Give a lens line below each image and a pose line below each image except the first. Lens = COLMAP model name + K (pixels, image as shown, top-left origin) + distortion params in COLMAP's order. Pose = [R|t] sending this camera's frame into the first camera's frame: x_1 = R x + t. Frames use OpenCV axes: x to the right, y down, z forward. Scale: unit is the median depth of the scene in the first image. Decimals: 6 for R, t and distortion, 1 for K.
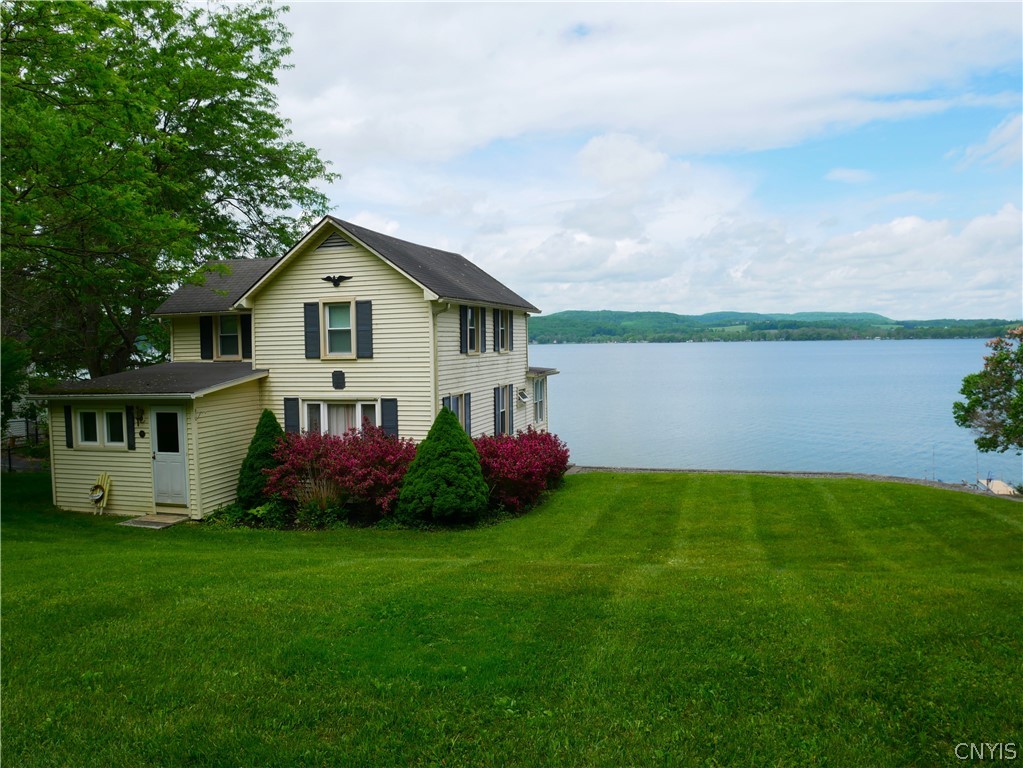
lens RADIAL K [[729.9, 0, 511.5], [0, 729.9, 384.0], [0, 0, 1]] dist [-0.072971, 0.025847]
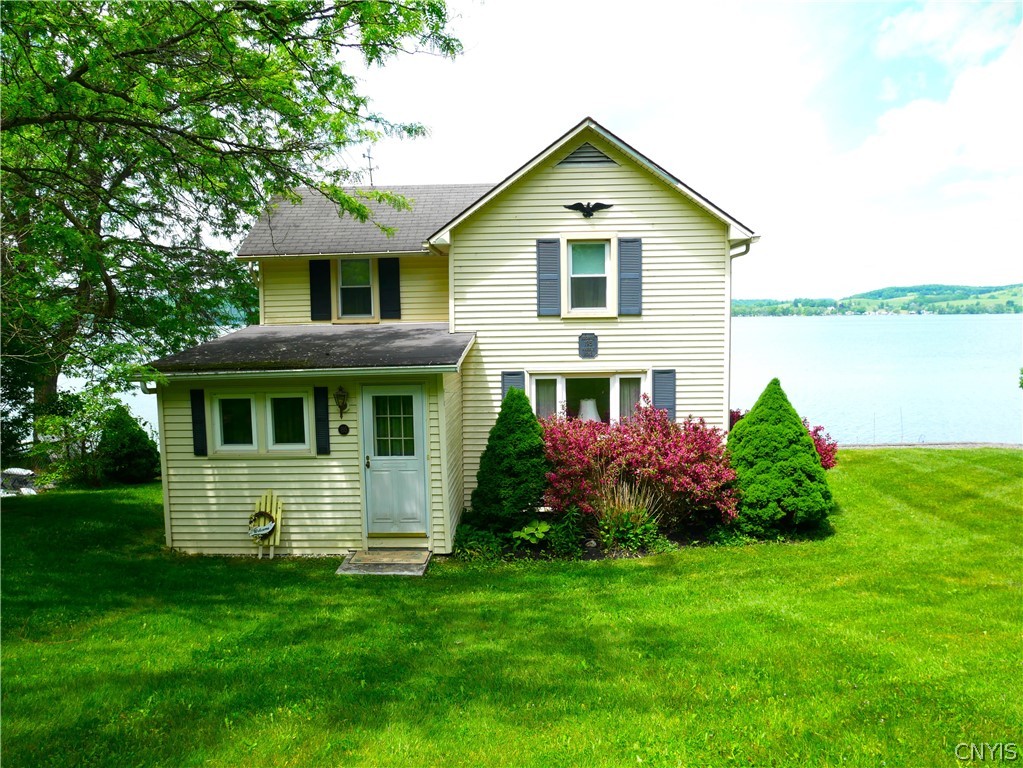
lens RADIAL K [[729.9, 0, 511.5], [0, 729.9, 384.0], [0, 0, 1]] dist [-0.072971, 0.025847]
pose [[0.966620, -0.019783, 0.255448, -0.508968], [0.011948, 0.999410, 0.032187, 0.008509], [-0.255934, -0.028061, 0.966287, 0.310056]]
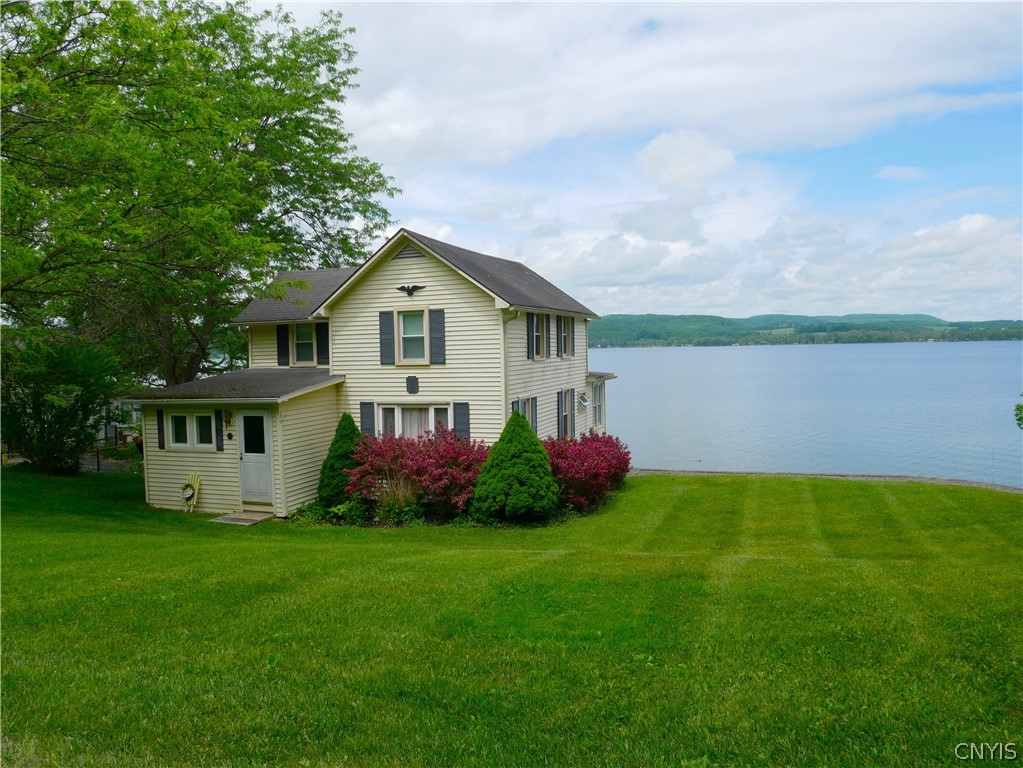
lens RADIAL K [[729.9, 0, 511.5], [0, 729.9, 384.0], [0, 0, 1]] dist [-0.072971, 0.025847]
pose [[0.998237, -0.003296, -0.059258, -0.033269], [0.002929, 0.999976, -0.006292, 0.000244], [0.059277, 0.006107, 0.998223, -0.042034]]
